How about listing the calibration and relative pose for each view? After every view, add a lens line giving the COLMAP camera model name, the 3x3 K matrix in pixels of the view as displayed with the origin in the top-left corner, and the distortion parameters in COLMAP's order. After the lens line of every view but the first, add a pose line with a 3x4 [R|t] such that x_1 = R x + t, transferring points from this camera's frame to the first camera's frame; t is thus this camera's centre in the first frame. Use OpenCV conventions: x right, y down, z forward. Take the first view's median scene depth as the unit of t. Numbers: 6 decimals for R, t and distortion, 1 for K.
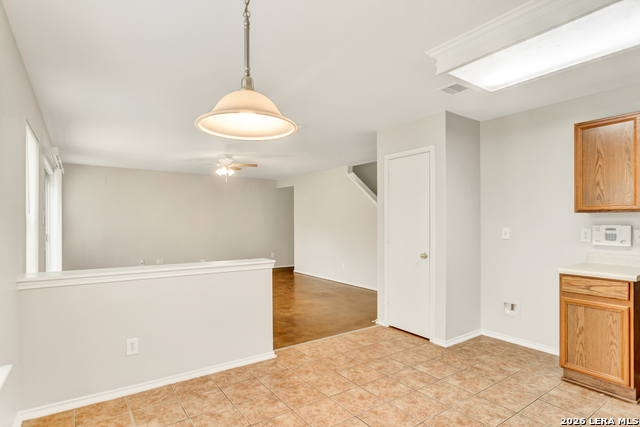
lens RADIAL K [[344.8, 0, 321.0], [0, 344.8, 220.3], [0, 0, 1]] dist [-0.005077, 0.001305]
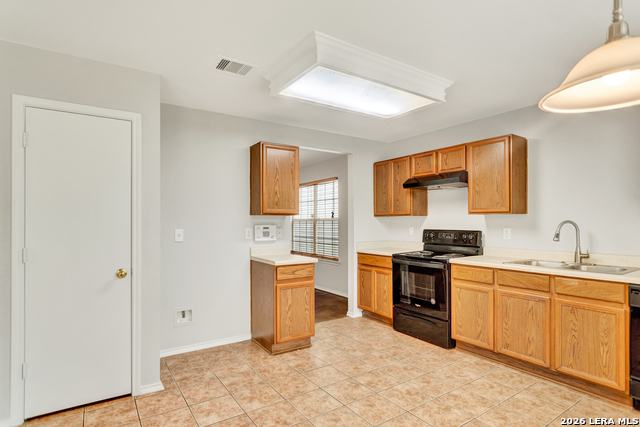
lens RADIAL K [[344.8, 0, 316.3], [0, 344.8, 220.1], [0, 0, 1]] dist [-0.005077, 0.001305]
pose [[0.019865, 0.006571, 0.999781, -0.470459], [-0.001440, 0.999978, -0.006544, 0.003844], [-0.999802, -0.001310, 0.019874, 0.792949]]
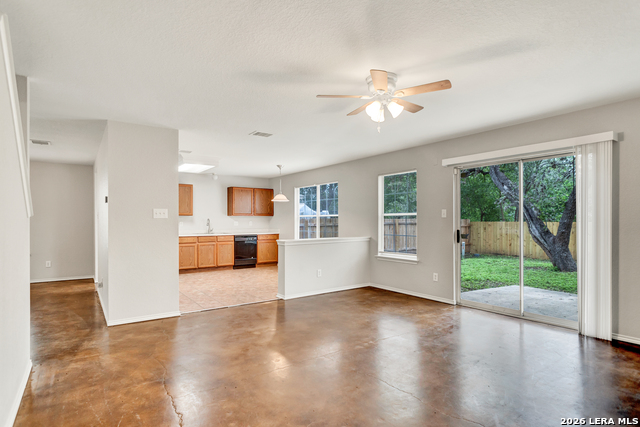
lens RADIAL K [[344.8, 0, 321.9], [0, 344.8, 218.8], [0, 0, 1]] dist [-0.005077, 0.001305]
pose [[-0.999977, 0.004955, -0.004716, -0.404759], [0.004995, 0.999950, -0.008623, 0.030650], [0.004673, -0.008646, -0.999952, 3.109810]]
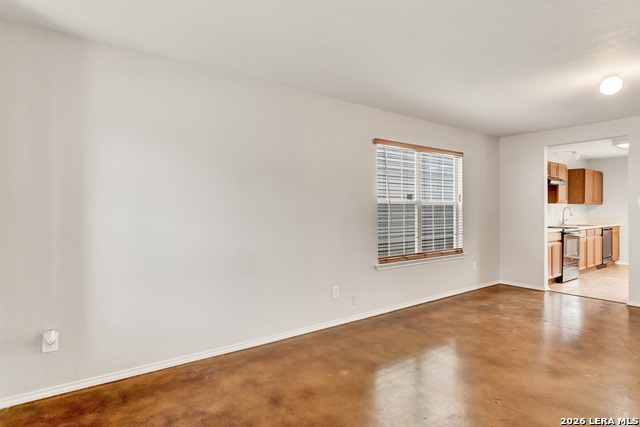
lens RADIAL K [[344.8, 0, 320.8], [0, 344.8, 213.5], [0, 0, 1]] dist [-0.005077, 0.001305]
pose [[-0.999539, 0.002812, -0.030222, 2.440710], [0.002684, 0.999987, 0.004269, 0.025585], [0.030234, 0.004186, -0.999534, 2.478809]]
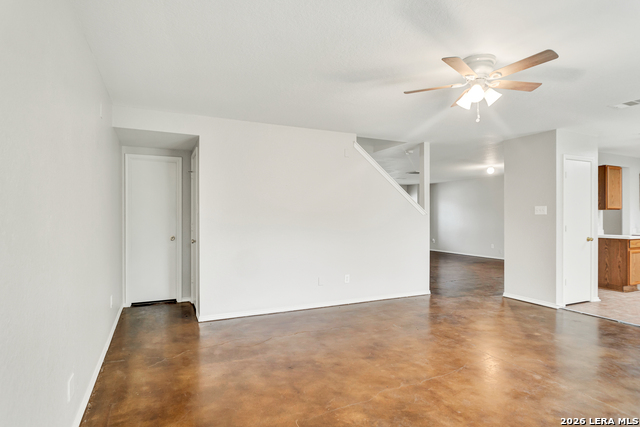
lens RADIAL K [[344.8, 0, 319.5], [0, 344.8, 215.5], [0, 0, 1]] dist [-0.005077, 0.001305]
pose [[0.174744, 0.009857, 0.984565, -1.549650], [-0.001667, 0.999951, -0.009715, 0.033661], [-0.984613, 0.000056, 0.174752, 2.333788]]
